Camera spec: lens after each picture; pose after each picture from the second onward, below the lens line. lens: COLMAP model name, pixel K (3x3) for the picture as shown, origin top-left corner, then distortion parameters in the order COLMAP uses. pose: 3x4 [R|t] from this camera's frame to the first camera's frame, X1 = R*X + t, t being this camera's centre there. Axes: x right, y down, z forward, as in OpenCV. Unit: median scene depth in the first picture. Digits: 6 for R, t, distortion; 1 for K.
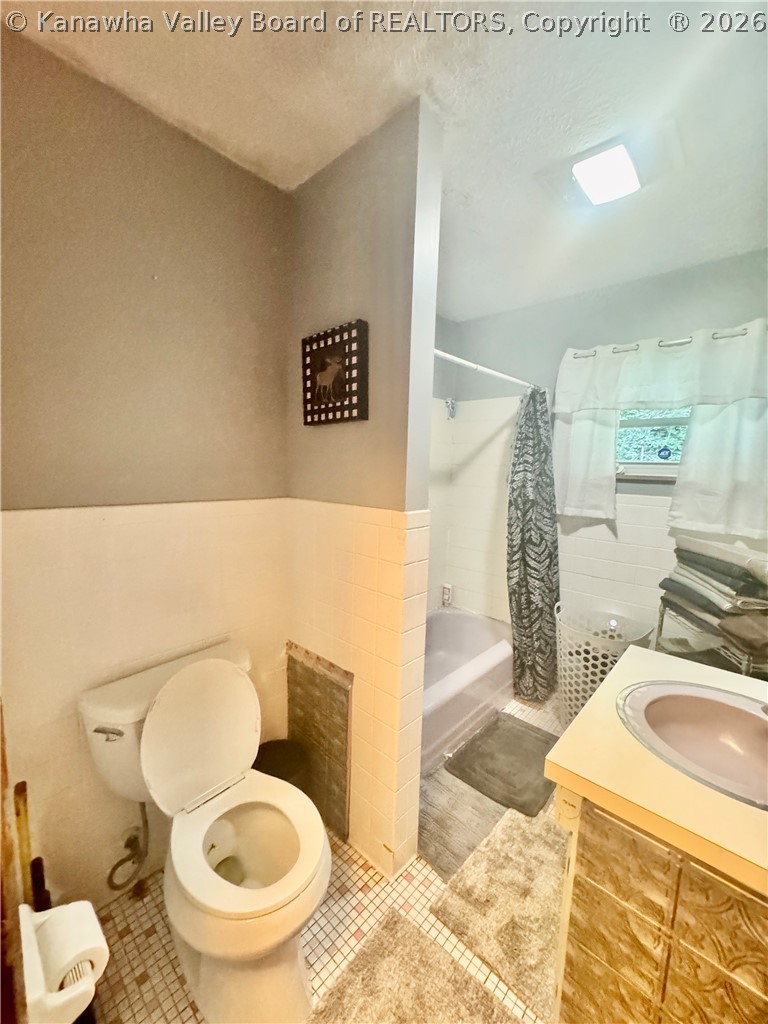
lens RADIAL K [[409.9, 0, 385.1], [0, 409.9, 511.3], [0, 0, 1]] dist [-0.004835, 0.000590]
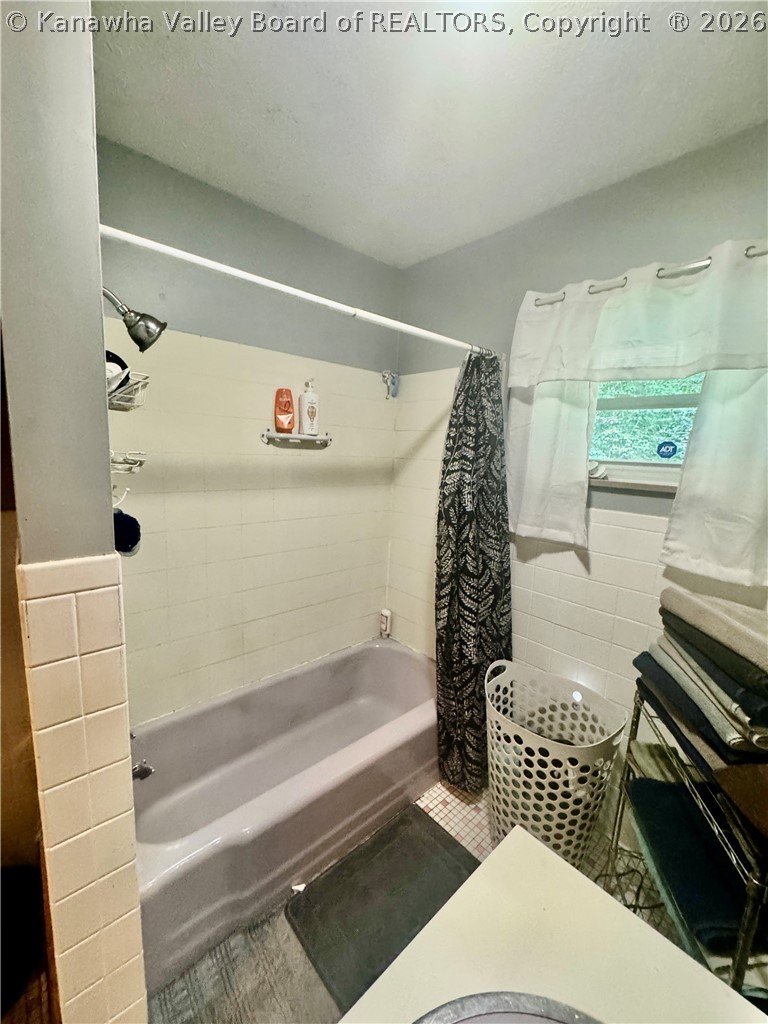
lens RADIAL K [[409.9, 0, 386.3], [0, 409.9, 510.5], [0, 0, 1]] dist [-0.004835, 0.000590]
pose [[0.995602, 0.030526, -0.088575, 0.289646], [-0.027918, 0.999144, 0.030532, -0.049894], [0.089432, -0.027925, 0.995601, 0.297009]]
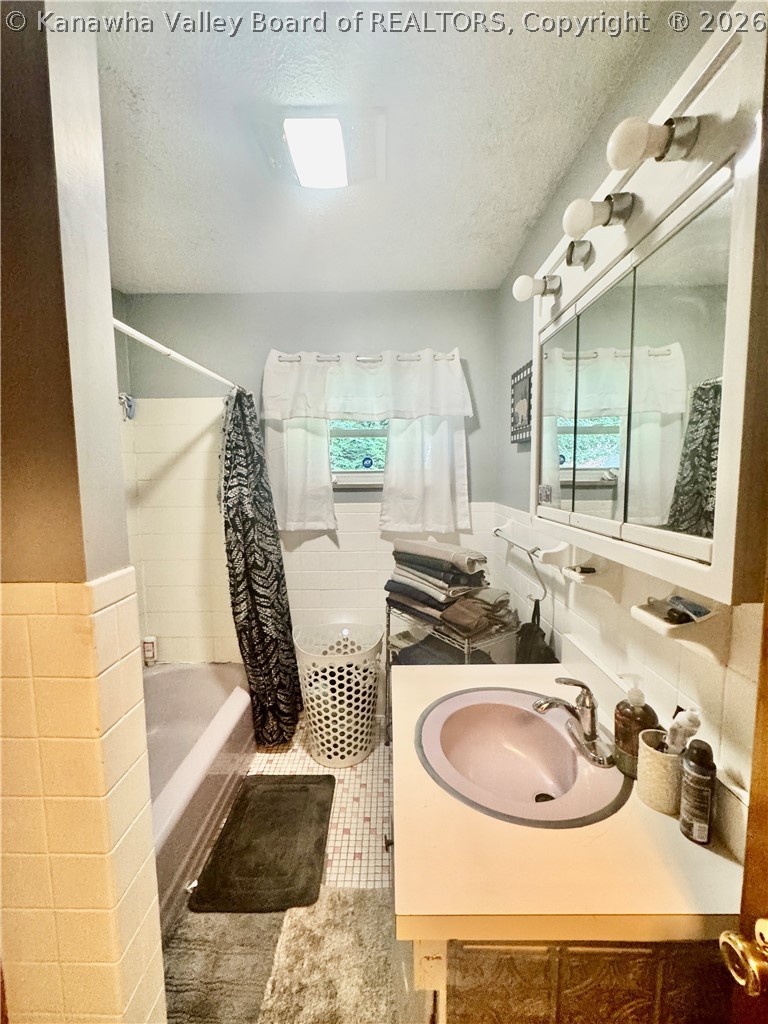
lens RADIAL K [[409.9, 0, 387.3], [0, 409.9, 510.8], [0, 0, 1]] dist [-0.004835, 0.000590]
pose [[0.740110, -0.095785, 0.665629, -0.004945], [0.107185, 0.993953, 0.023853, -0.034919], [-0.663889, 0.053692, 0.745901, 0.168621]]
